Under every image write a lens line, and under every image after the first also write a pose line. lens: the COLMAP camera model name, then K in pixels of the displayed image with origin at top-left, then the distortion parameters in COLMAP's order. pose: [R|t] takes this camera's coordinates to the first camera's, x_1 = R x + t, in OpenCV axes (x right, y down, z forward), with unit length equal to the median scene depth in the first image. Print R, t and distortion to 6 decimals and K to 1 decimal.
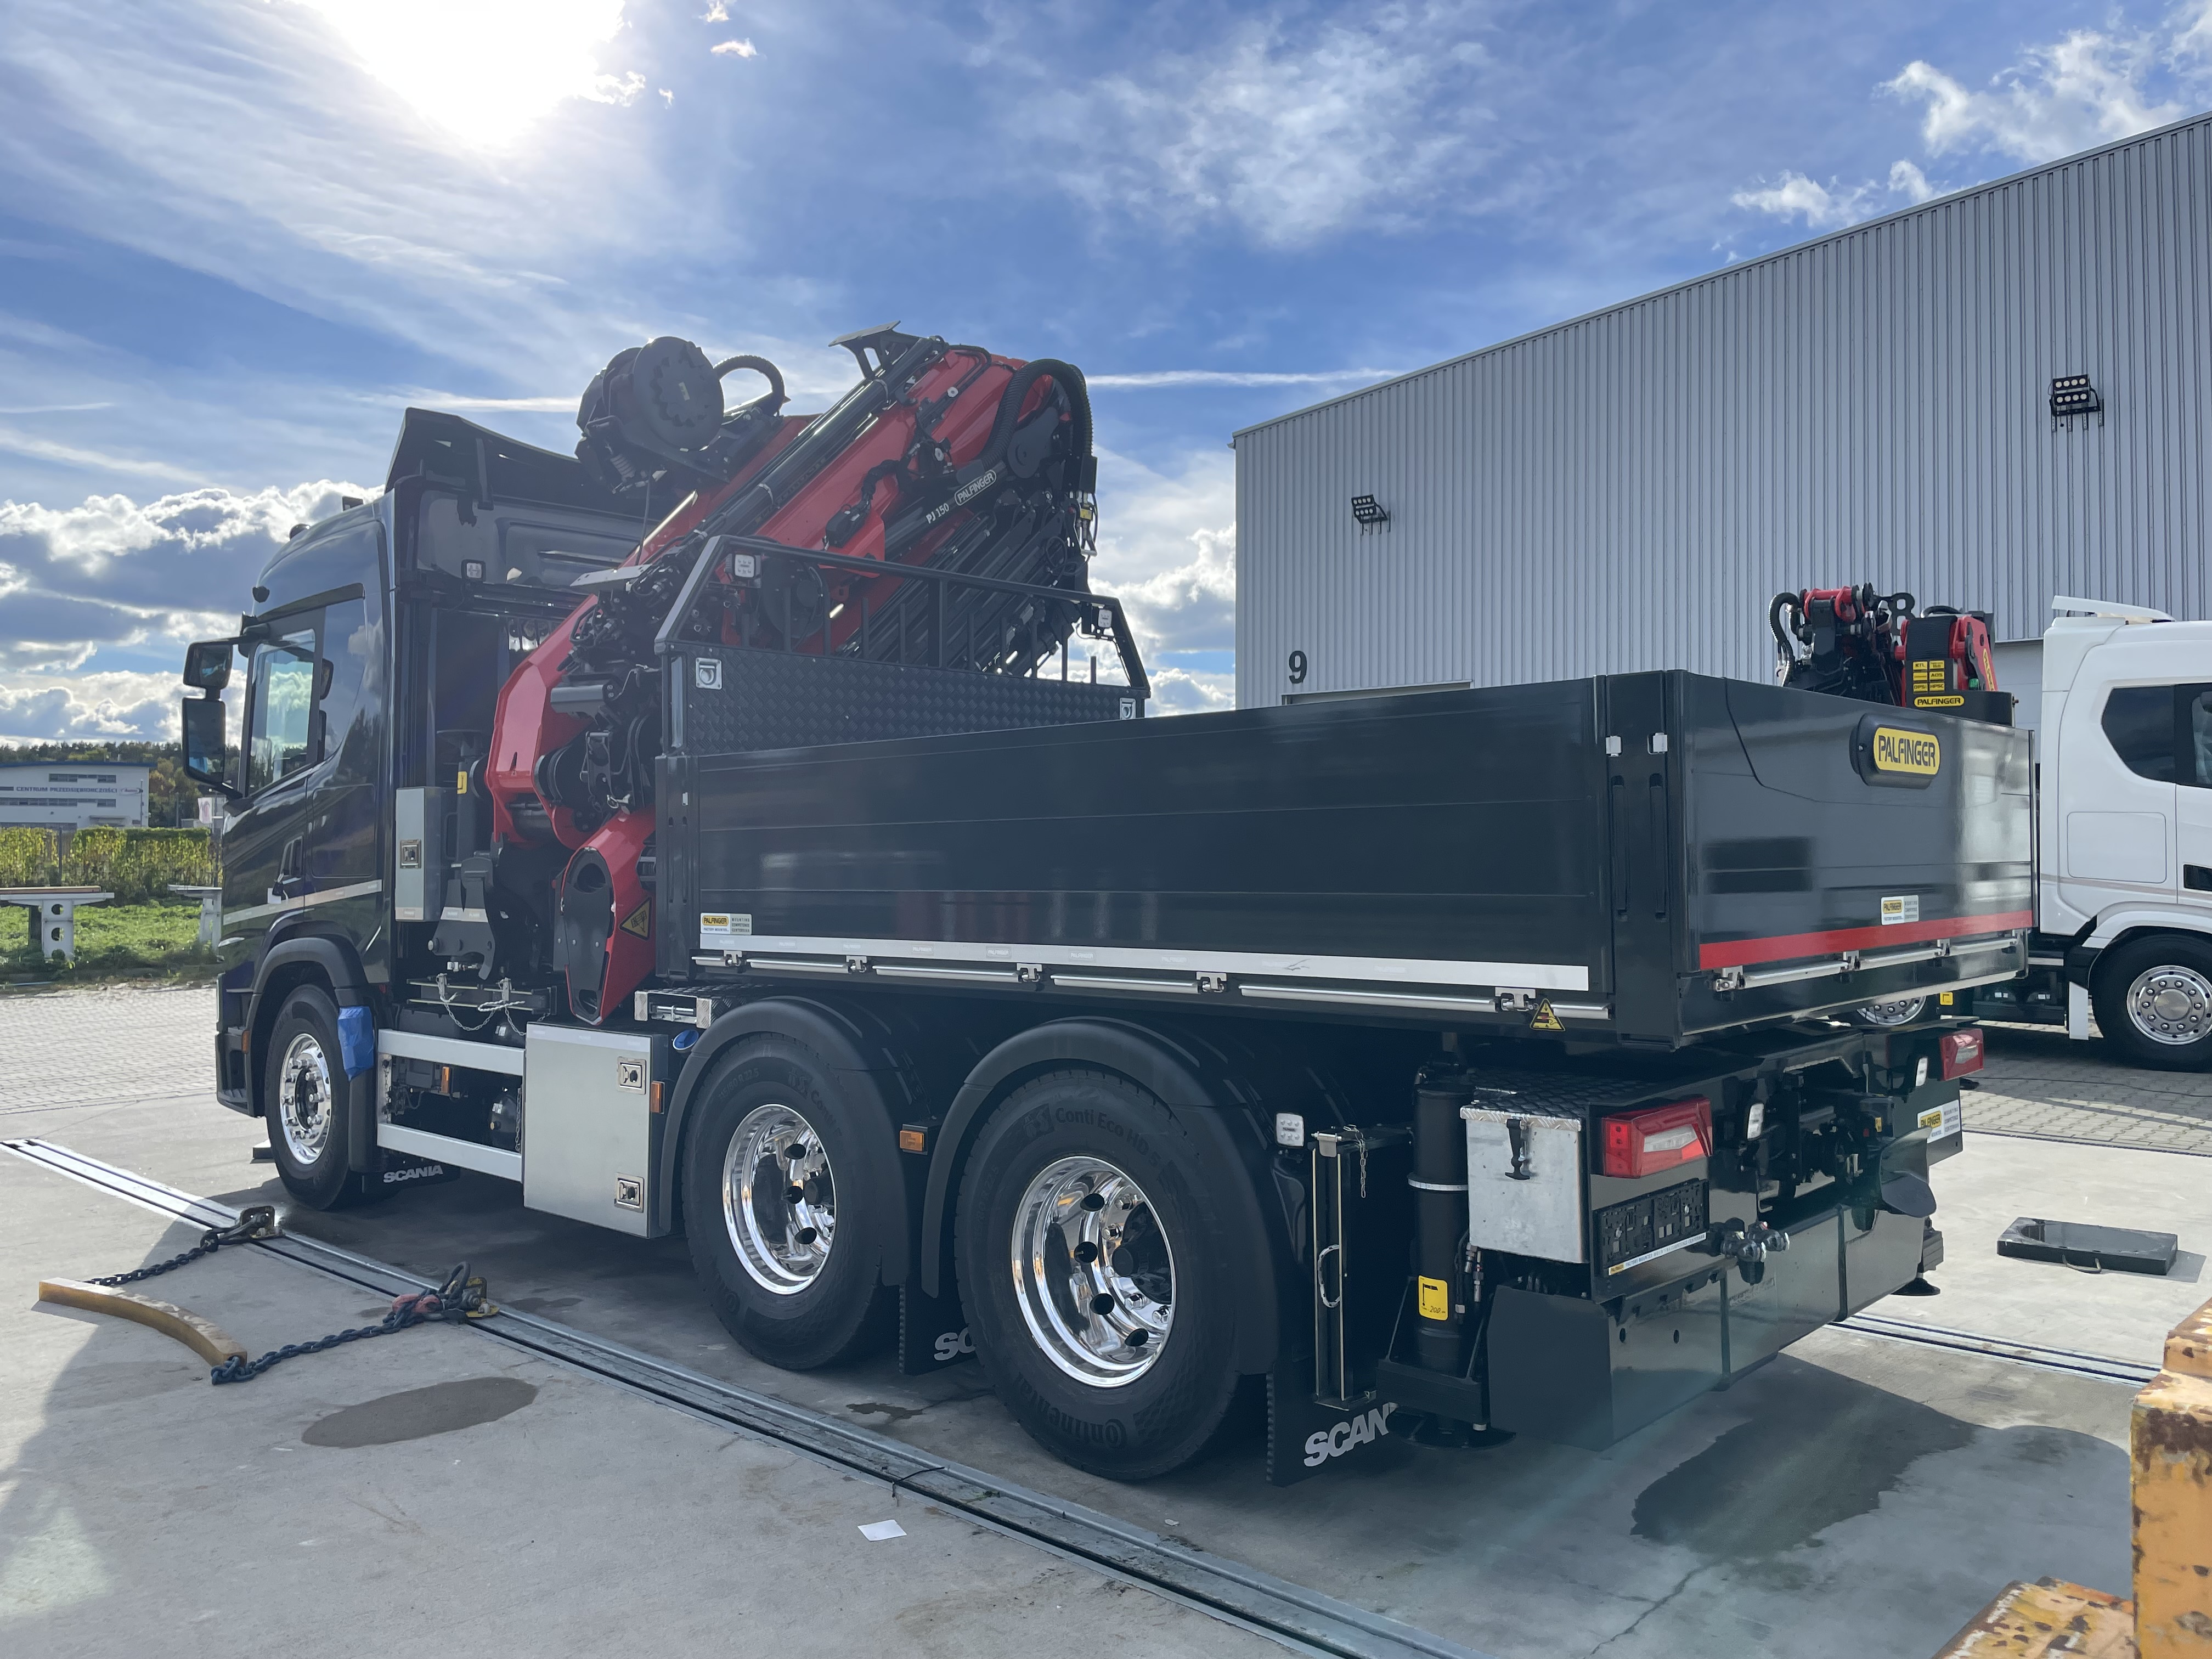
lens RADIAL K [[1671.5, 0, 1086.2], [0, 1671.5, 815.3], [0, 0, 1]] dist [0.070001, -0.097341]
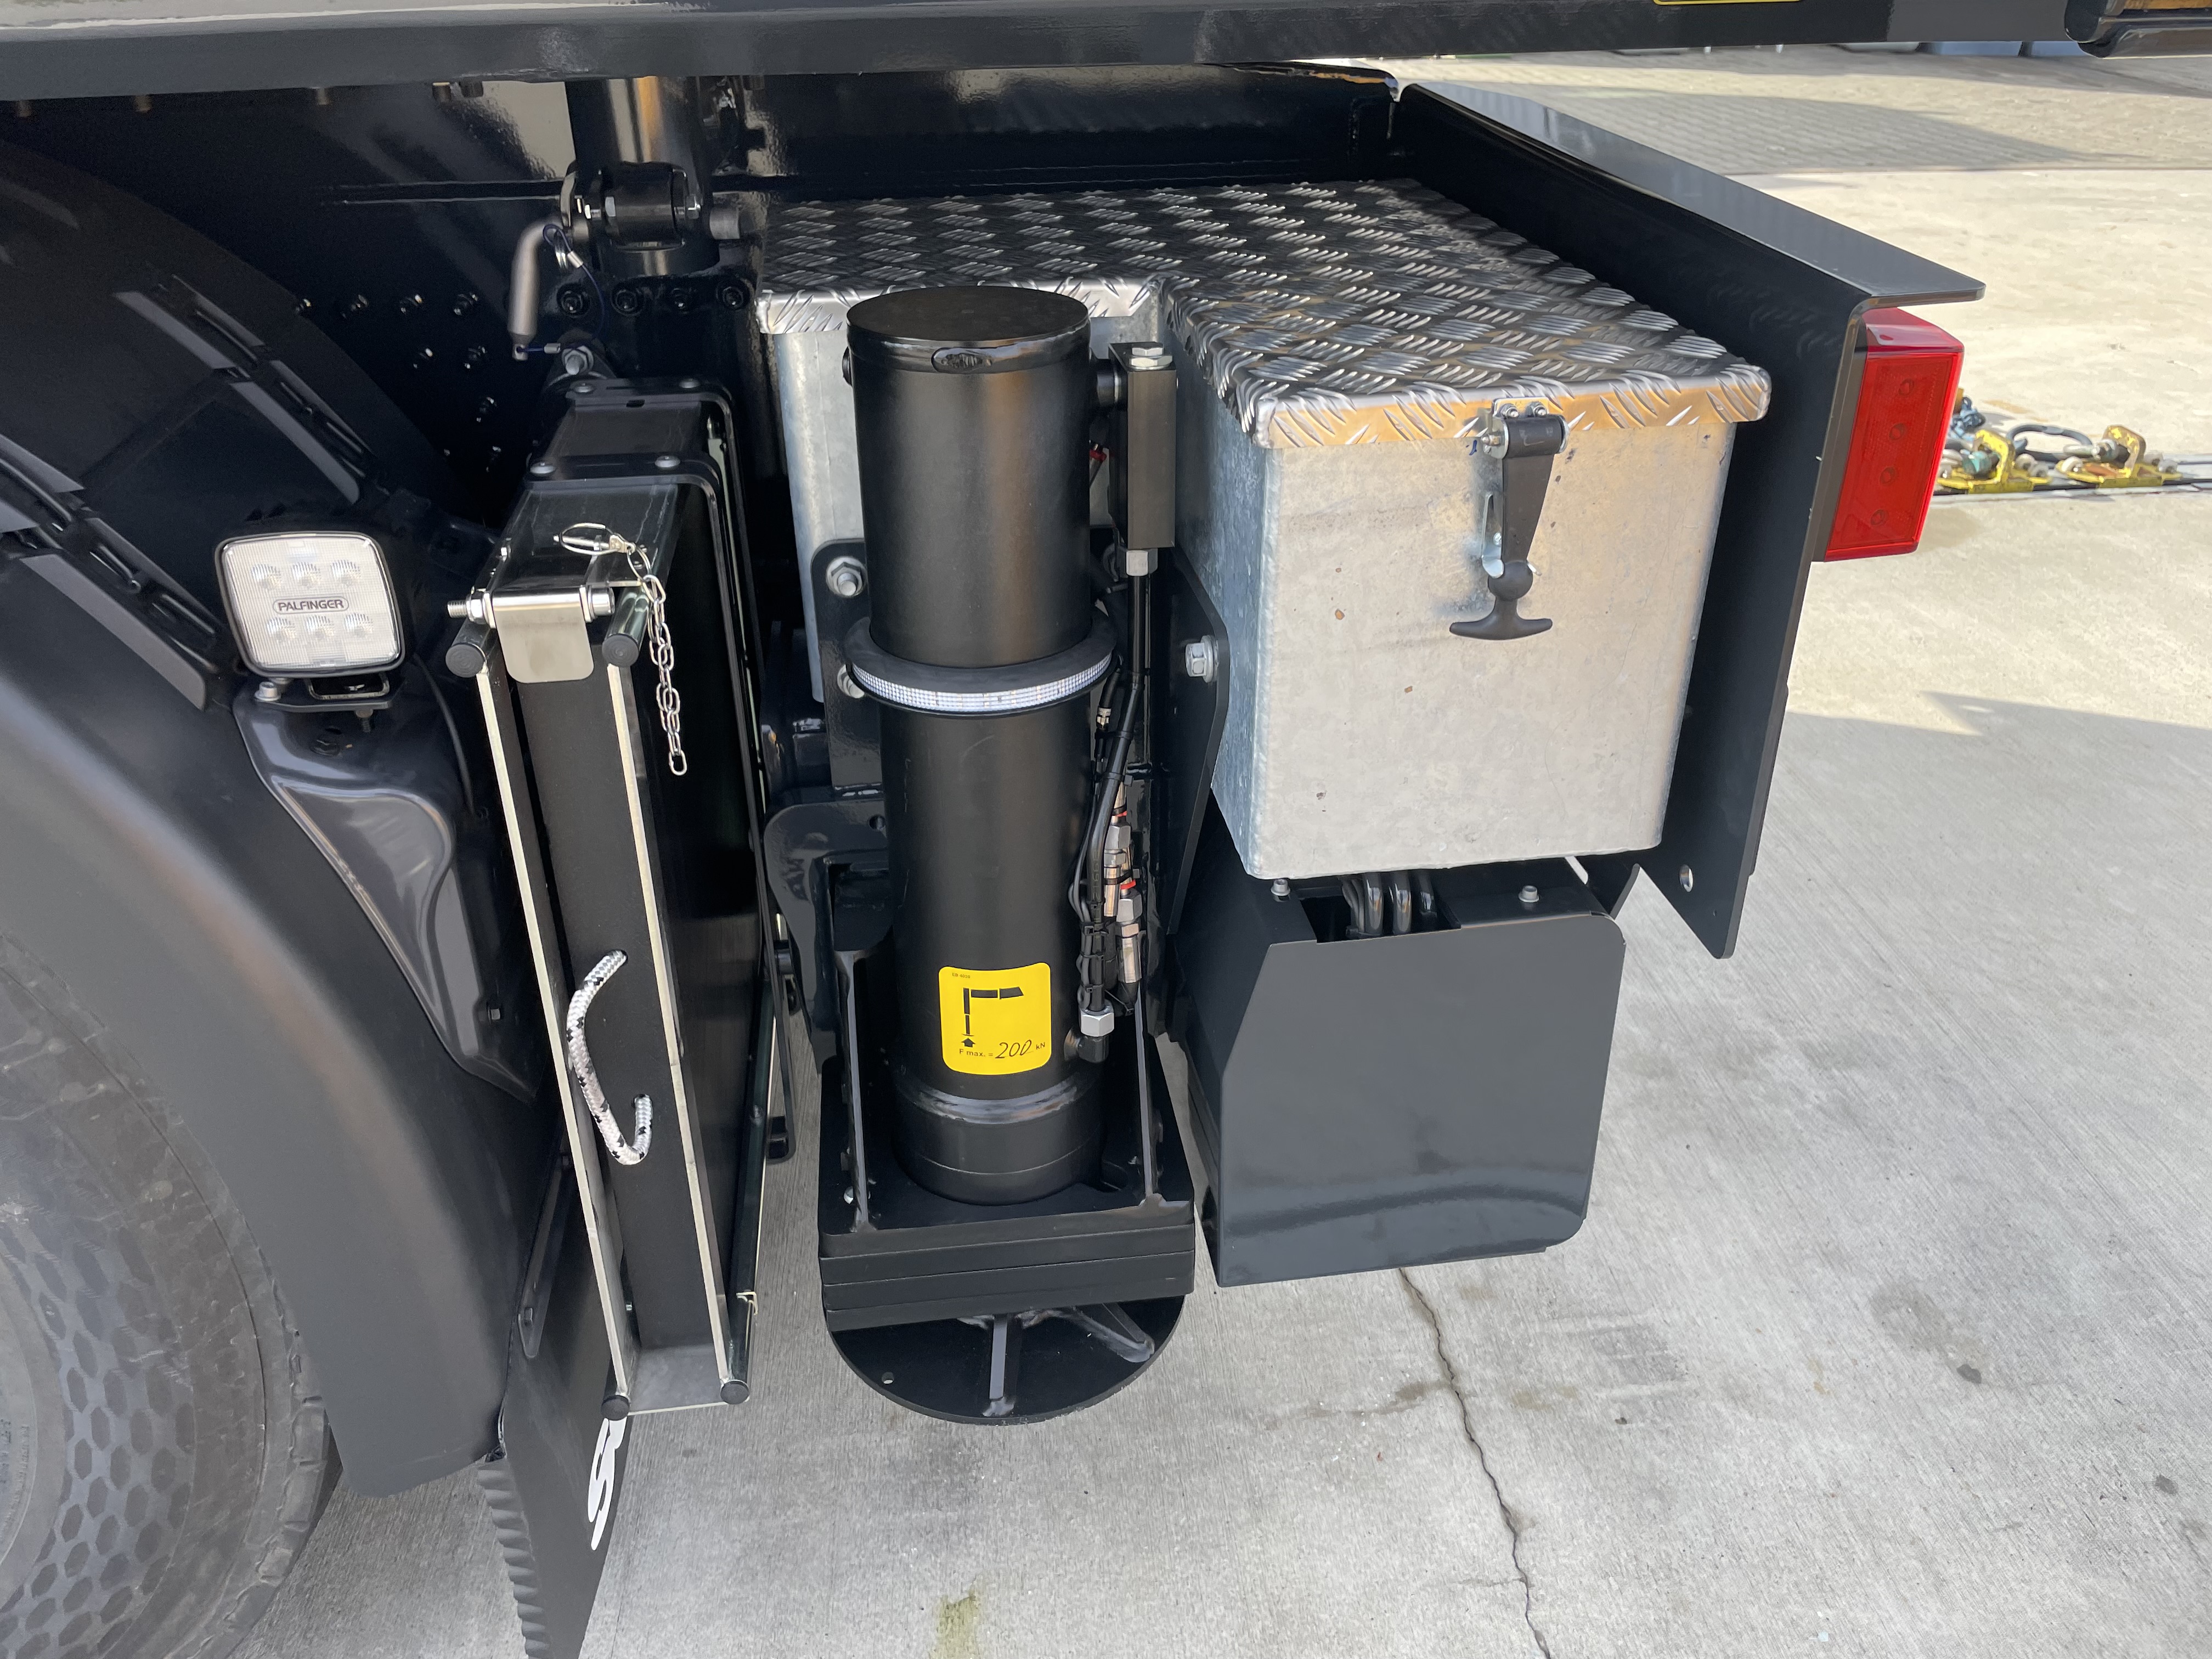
lens RADIAL K [[1671.5, 0, 1087.5], [0, 1671.5, 825.3], [0, 0, 1]] dist [0.070001, -0.097341]
pose [[0.645230, -0.376935, 0.664528, 0.014477], [-0.016367, 0.862796, 0.505288, 0.054318], [-0.763813, -0.336903, 0.550533, 0.443712]]
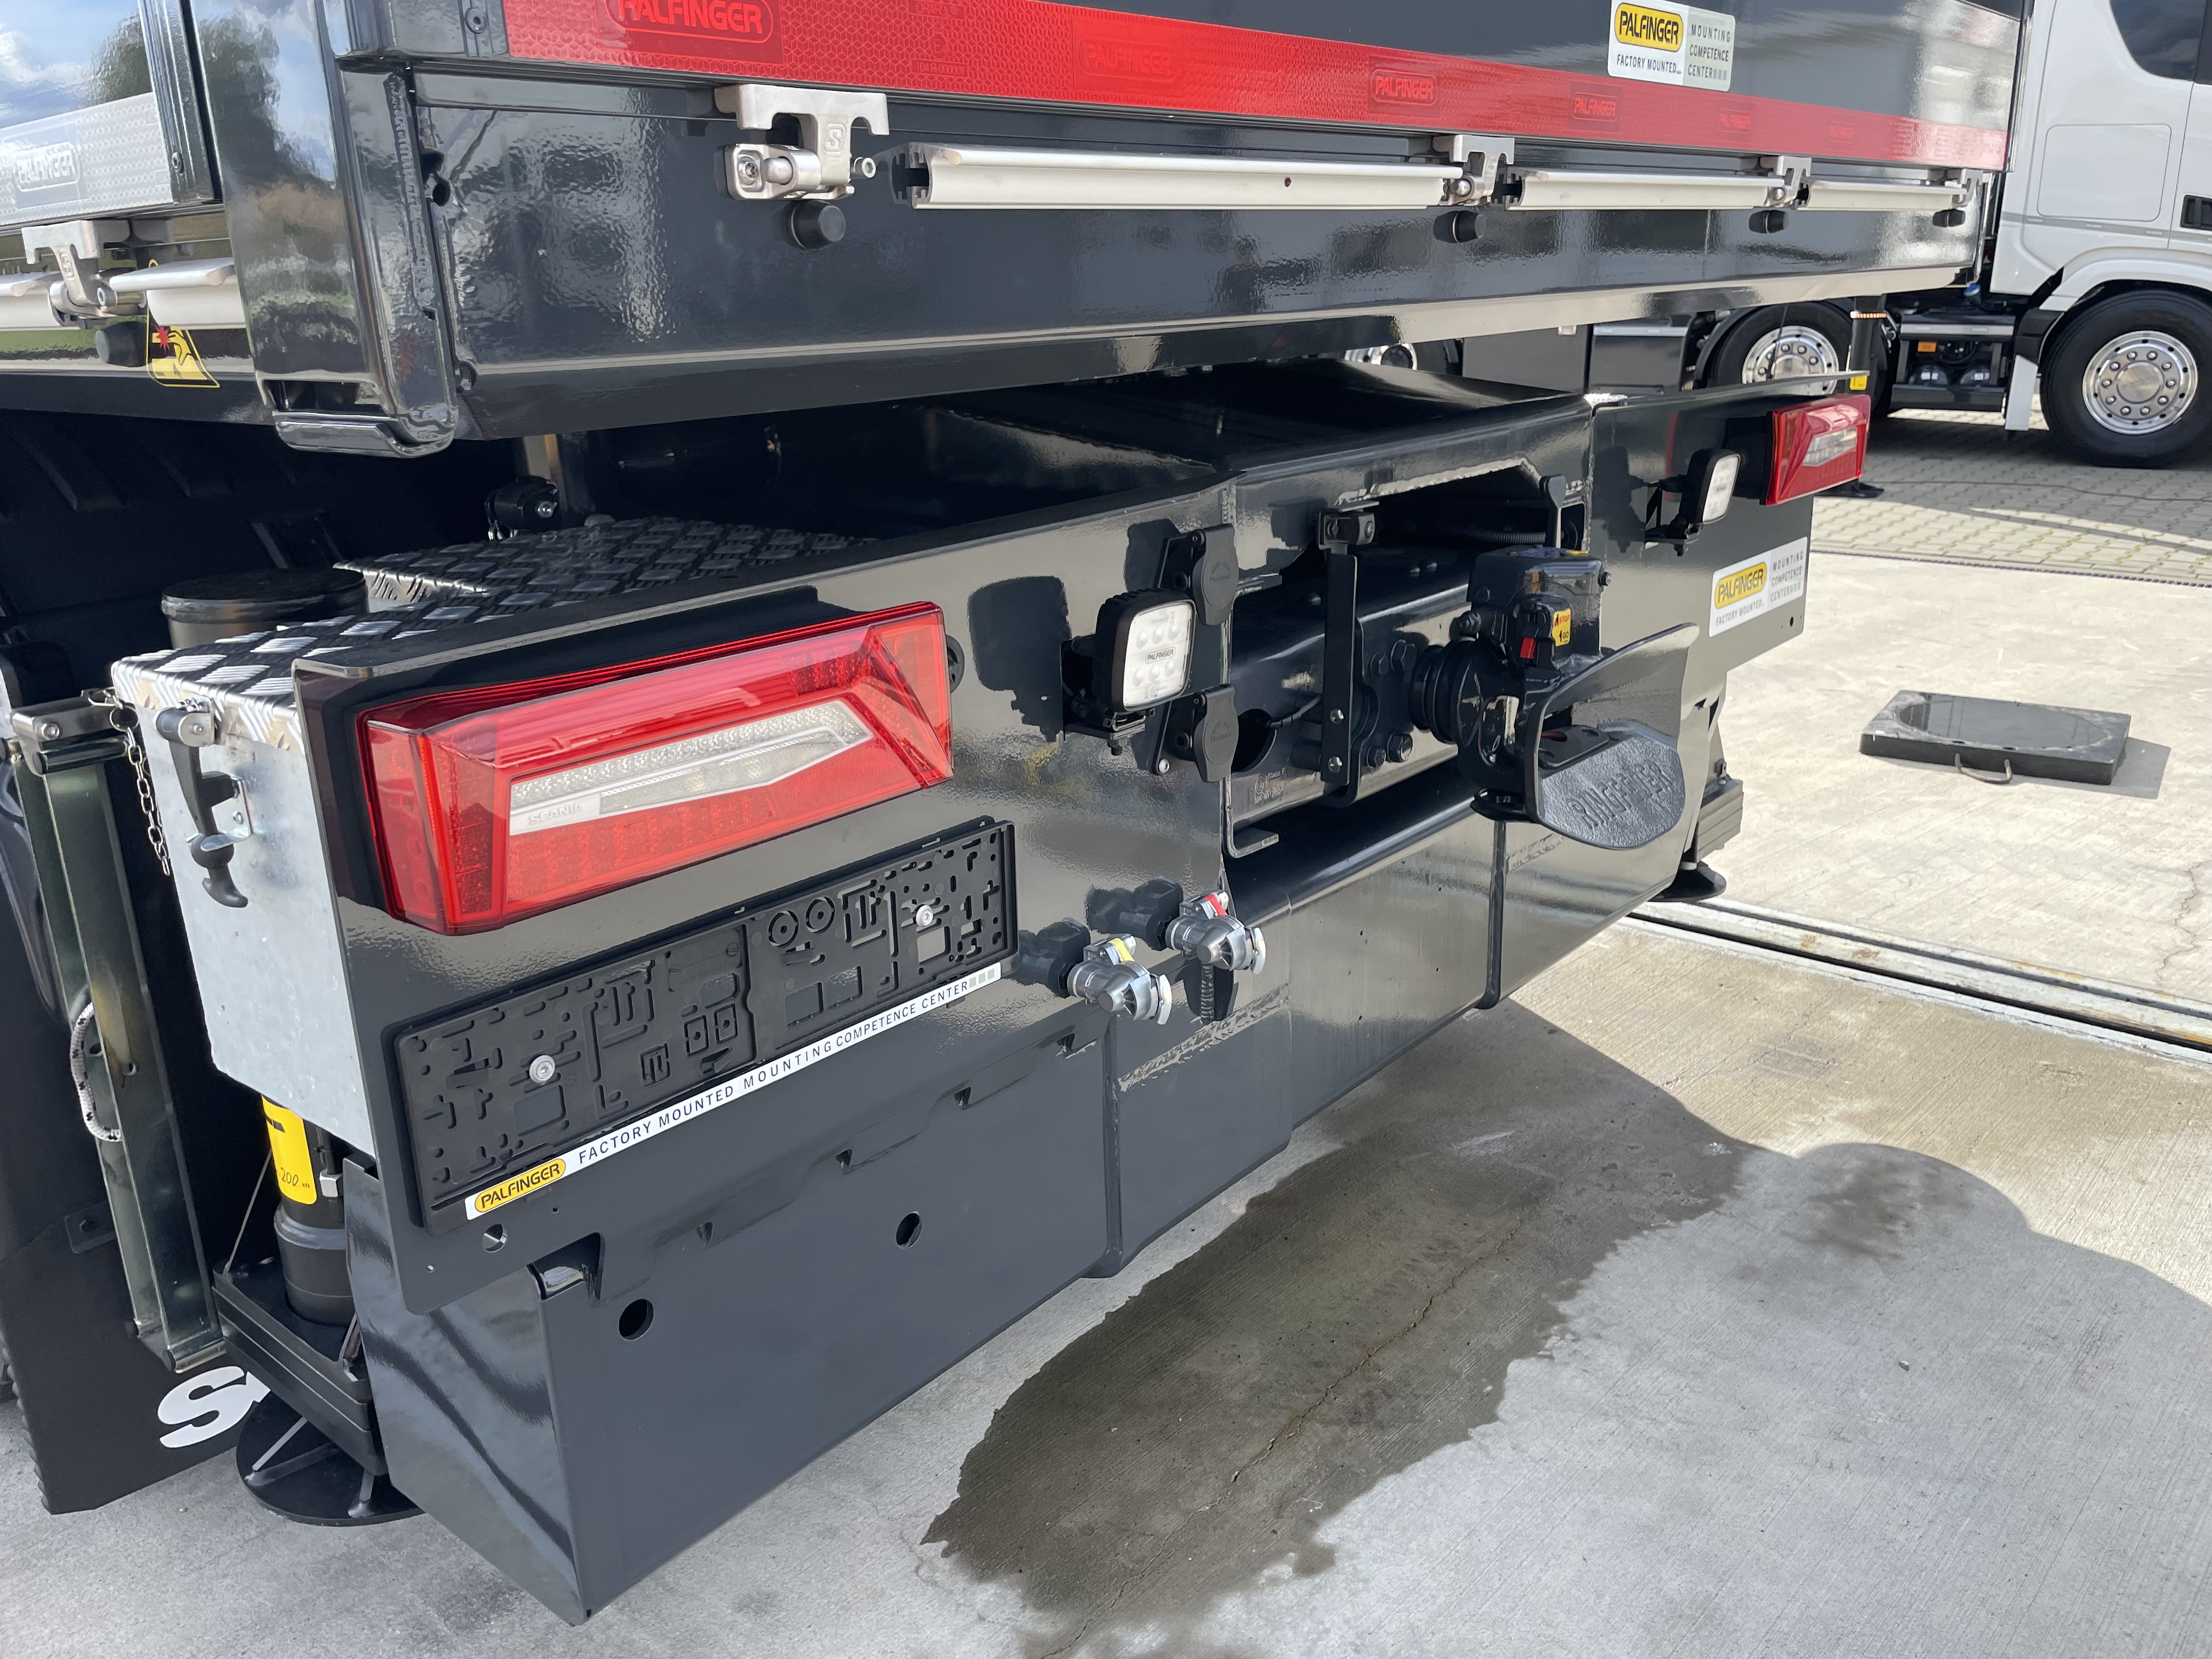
lens RADIAL K [[1671.5, 0, 1057.8], [0, 1671.5, 821.3], [0, 0, 1]] dist [0.070001, -0.097341]
pose [[0.999243, -0.032172, 0.021879, 0.196792], [0.023039, 0.942432, 0.333603, 0.052092], [-0.031352, -0.332846, 0.942460, 0.353962]]
